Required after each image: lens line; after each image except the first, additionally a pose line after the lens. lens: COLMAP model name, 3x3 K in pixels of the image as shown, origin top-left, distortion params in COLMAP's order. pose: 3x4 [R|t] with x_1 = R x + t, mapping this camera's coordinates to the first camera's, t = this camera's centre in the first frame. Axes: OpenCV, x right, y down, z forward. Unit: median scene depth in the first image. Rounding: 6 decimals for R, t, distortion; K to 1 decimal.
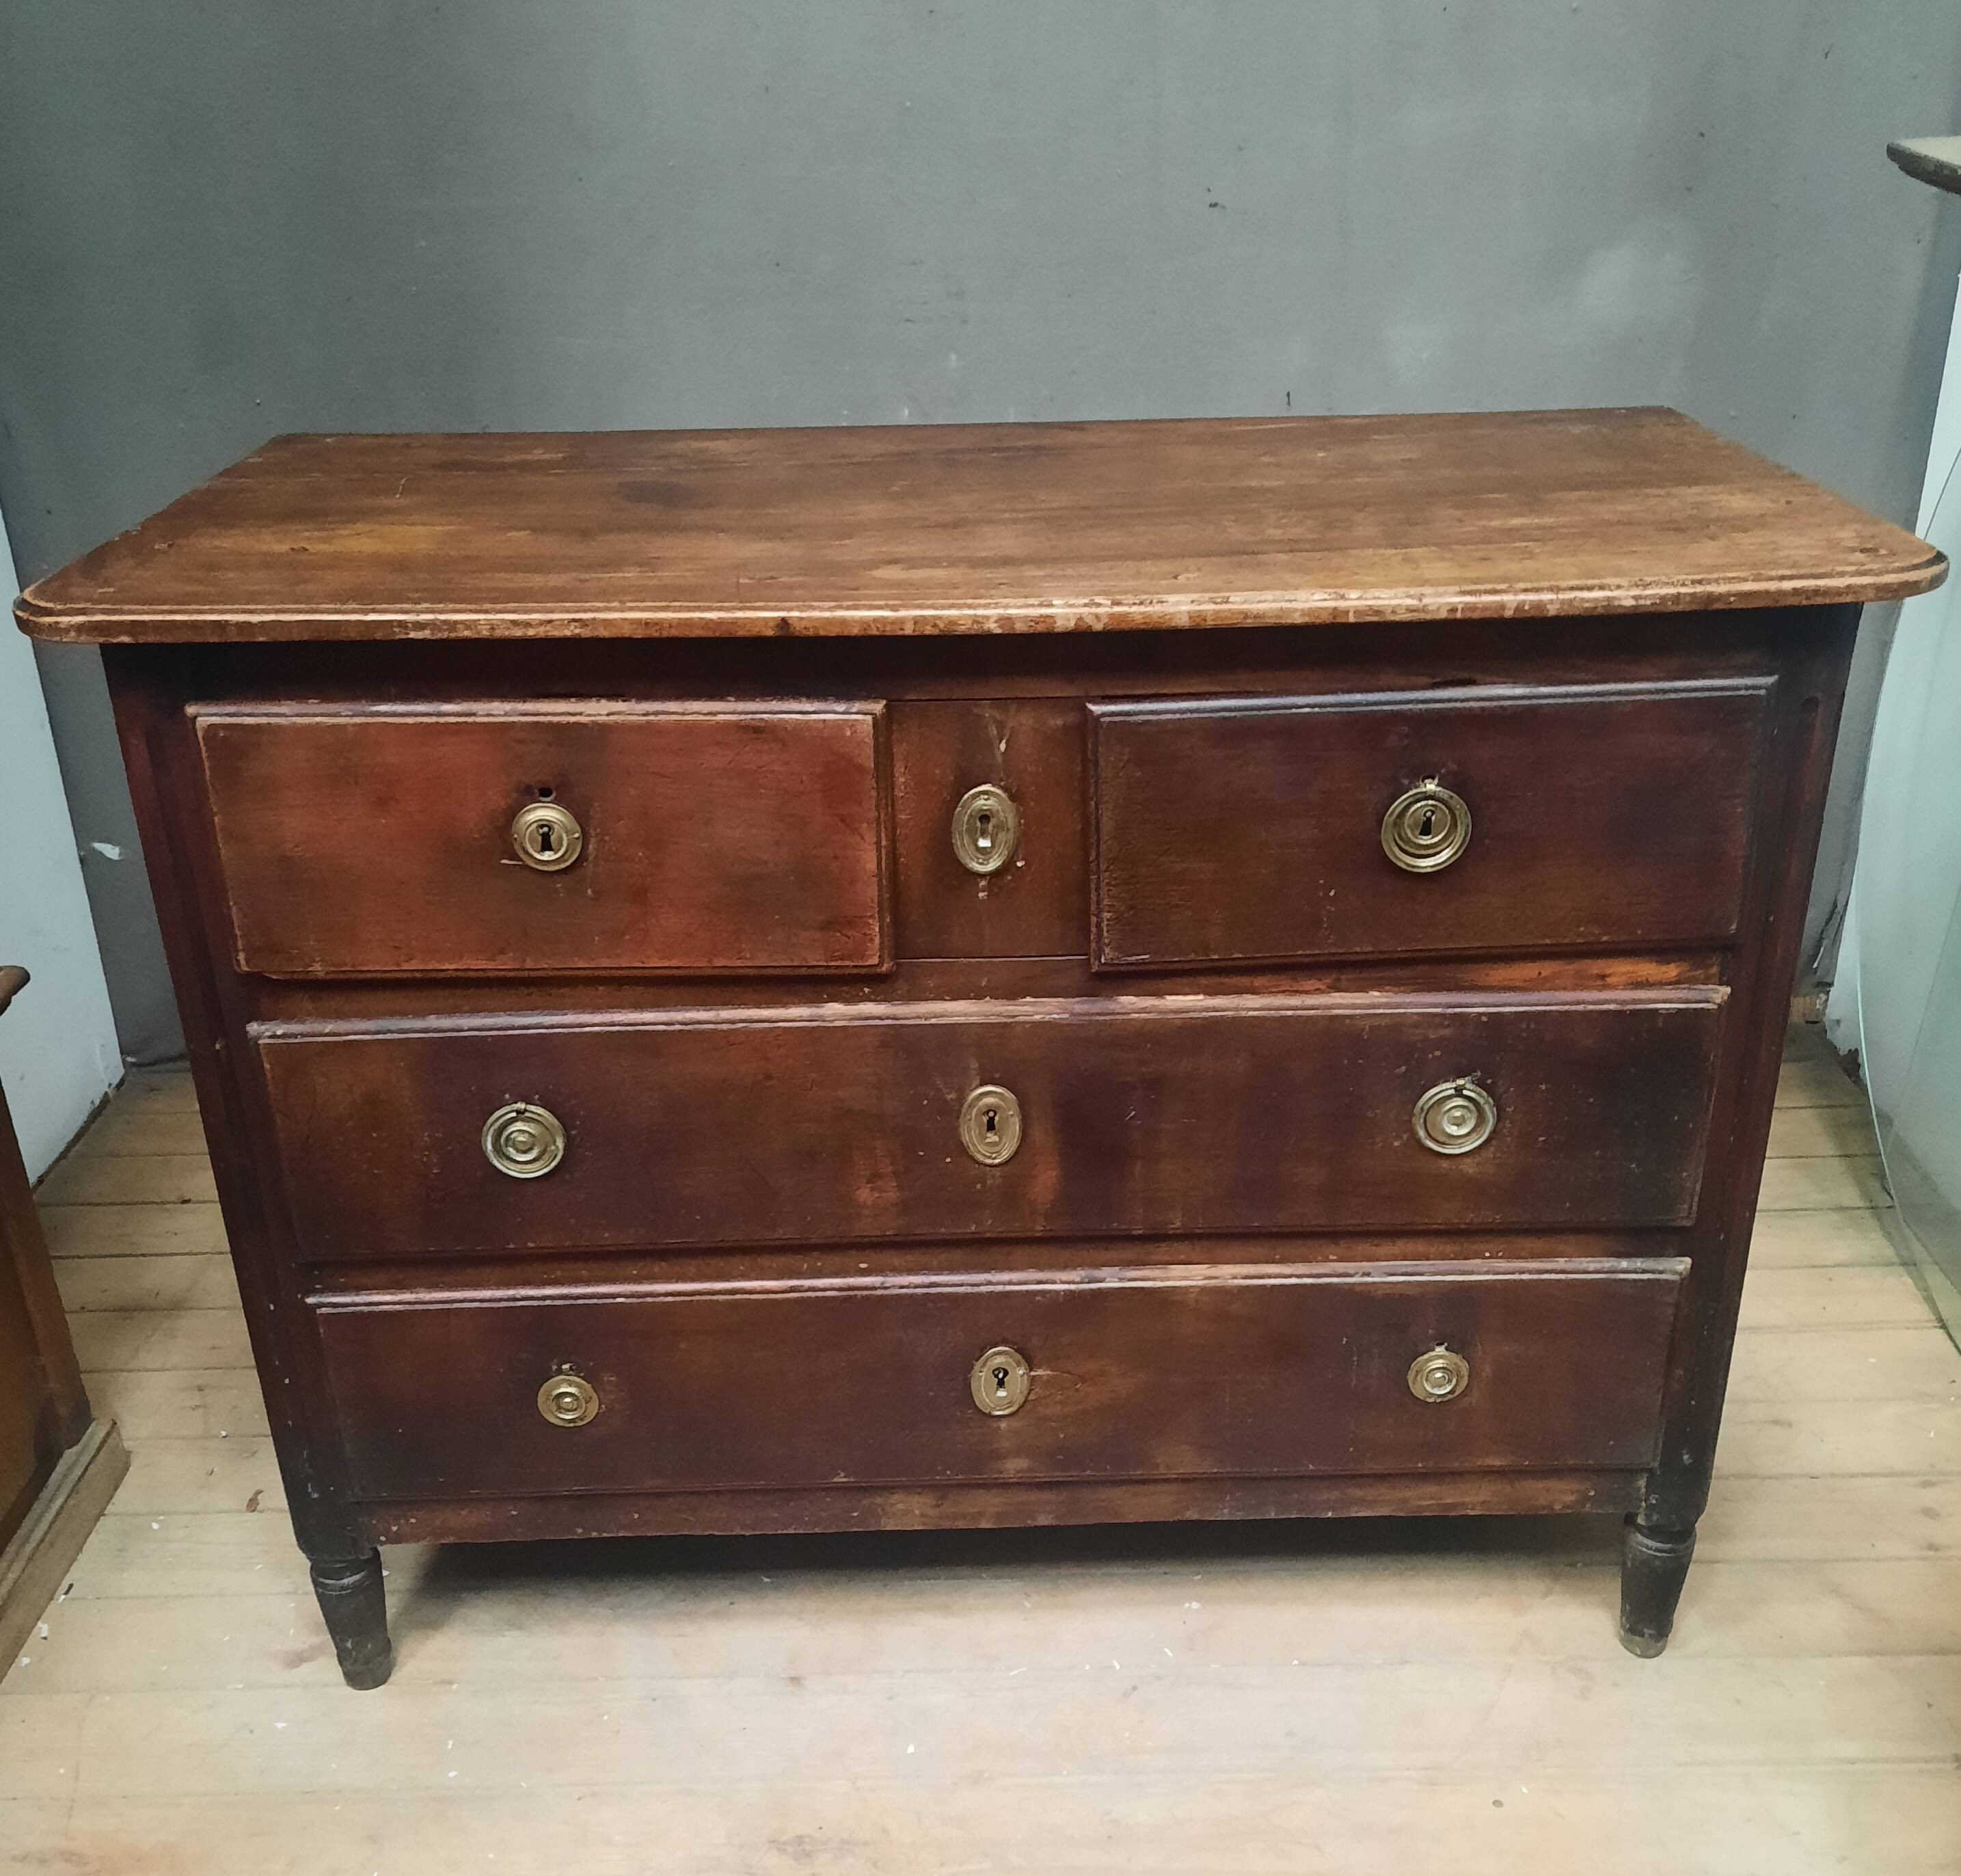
lens RADIAL K [[2023.8, 0, 981.7], [0, 2023.8, 1022.5], [0, 0, 1]] dist [0.069010, -0.093344]
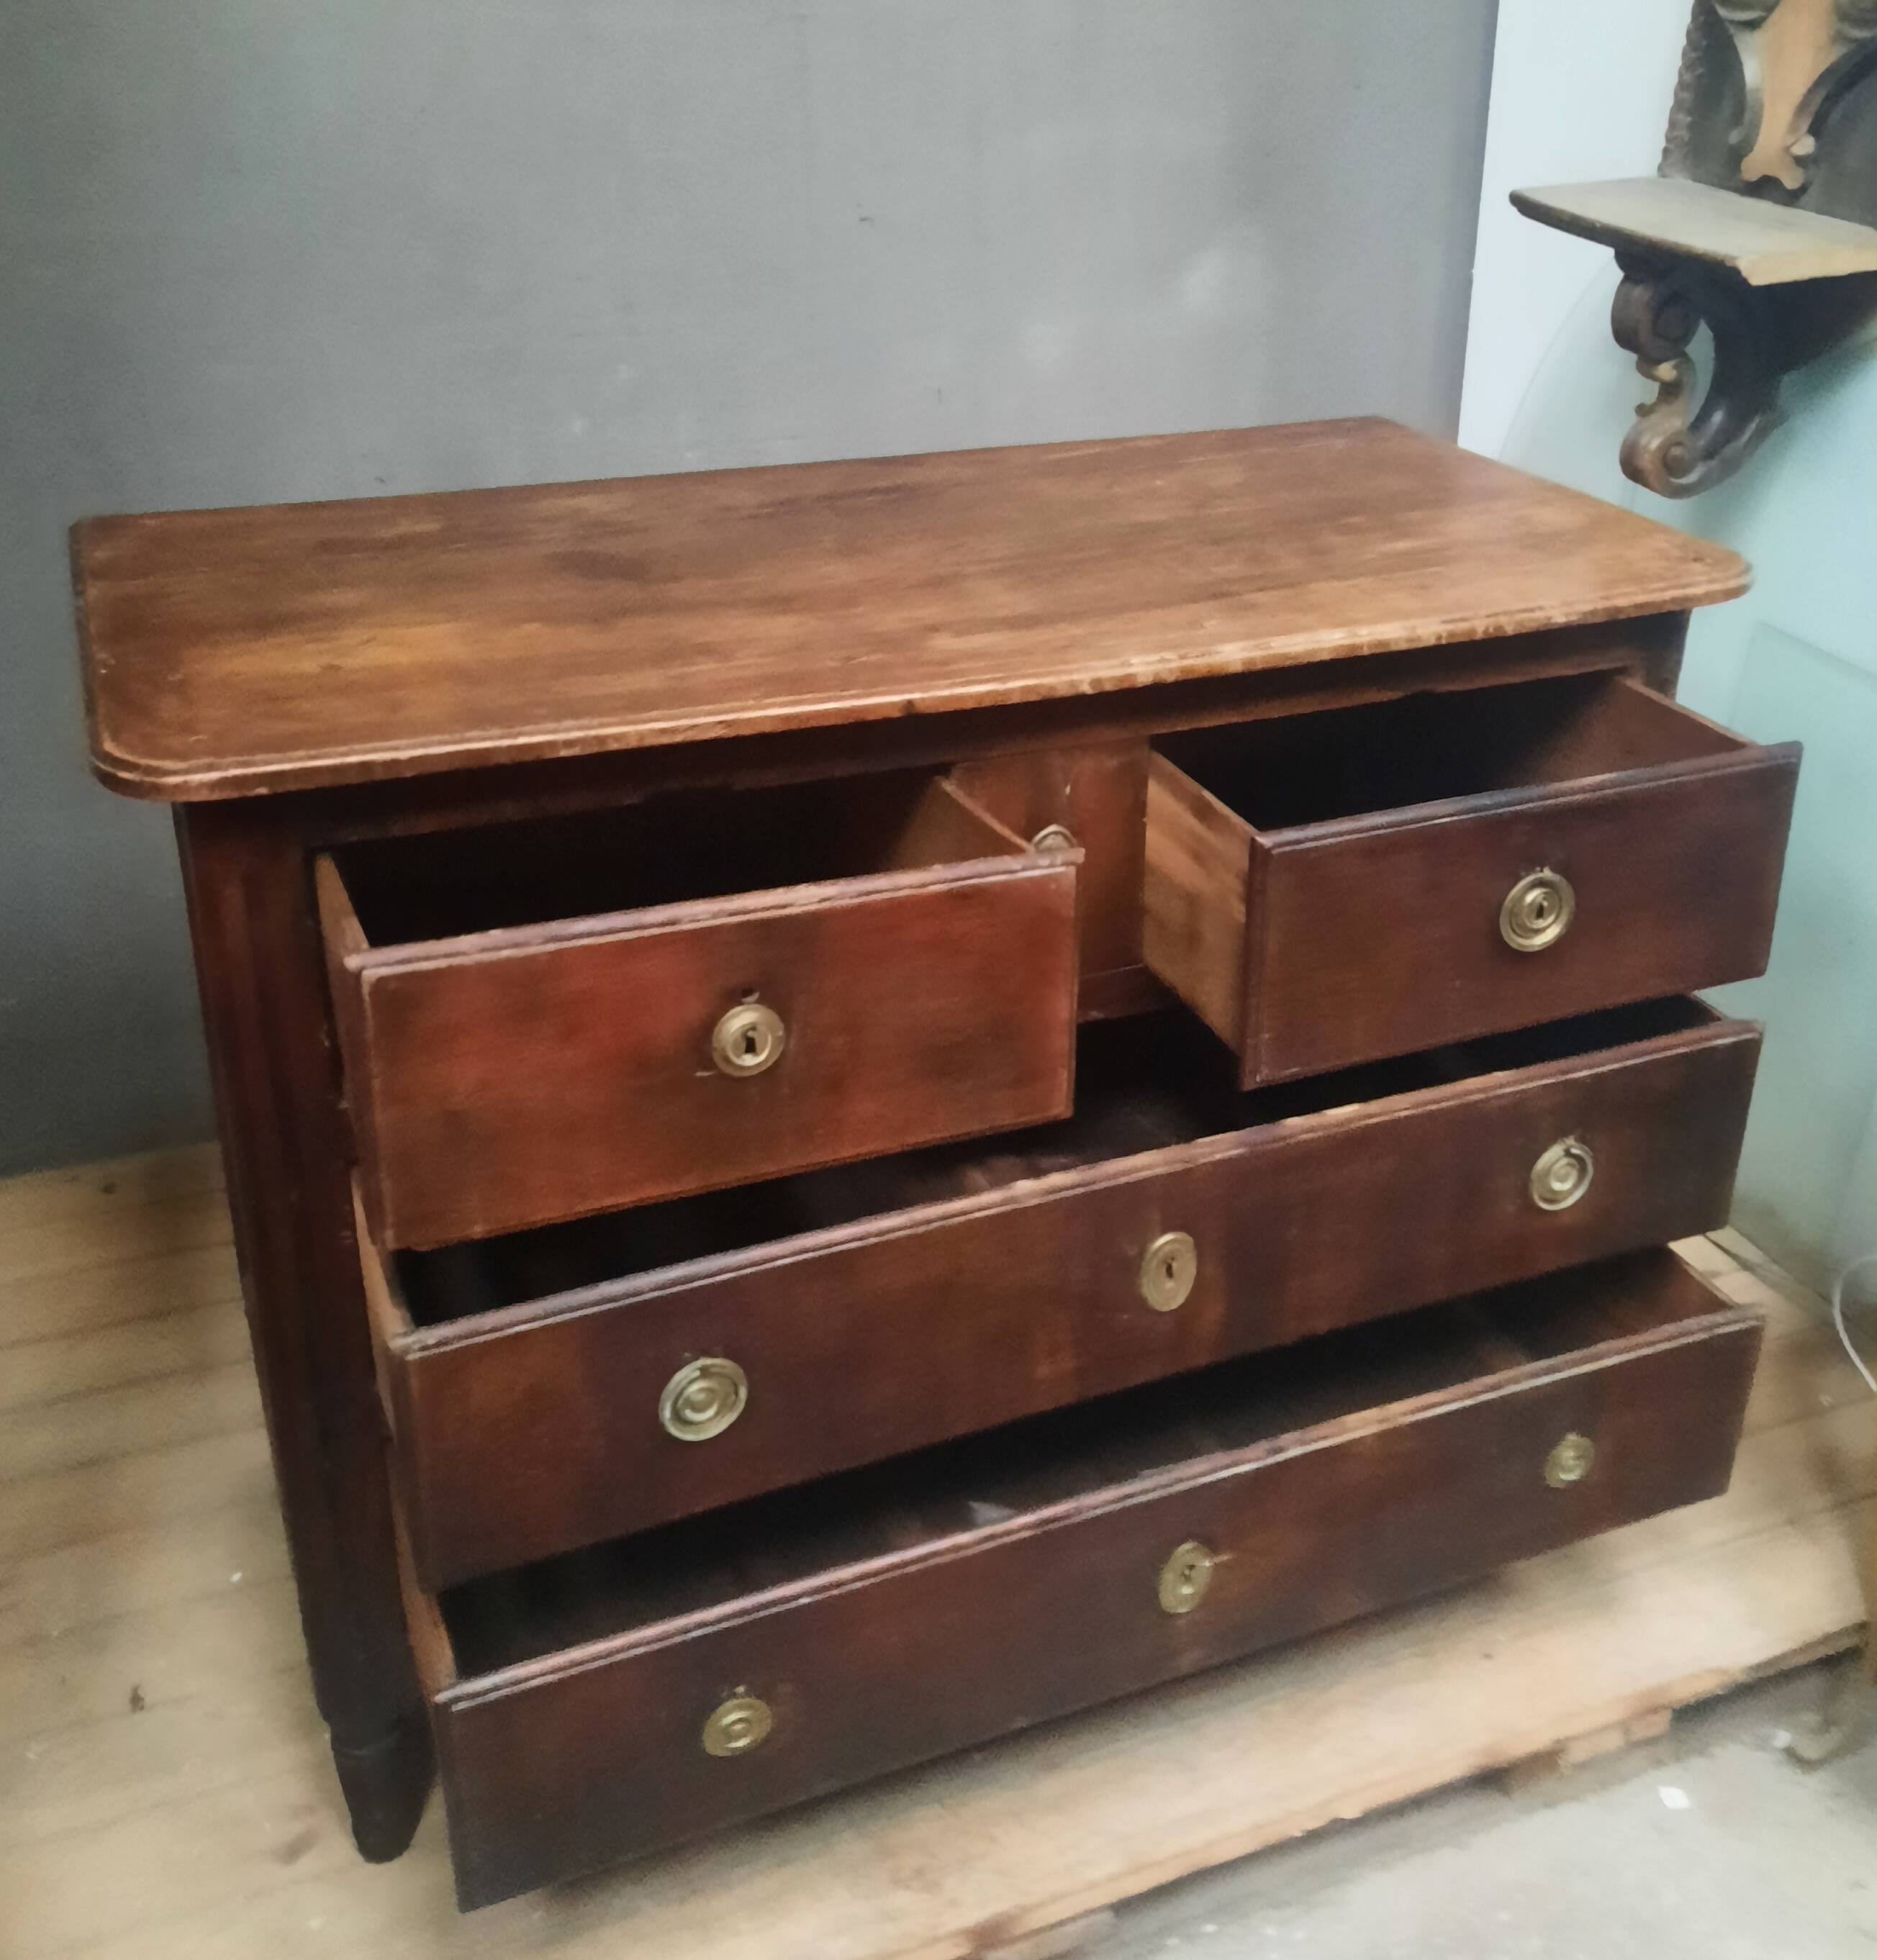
lens RADIAL K [[2129.9, 0, 1030.2], [0, 2129.9, 828.2], [0, 0, 1]] dist [0.097205, -0.149211]
pose [[0.922134, -0.120186, 0.367729, -0.411553], [0.138202, 0.990138, -0.022952, -0.087513], [-0.361344, 0.071986, 0.929650, -0.054958]]
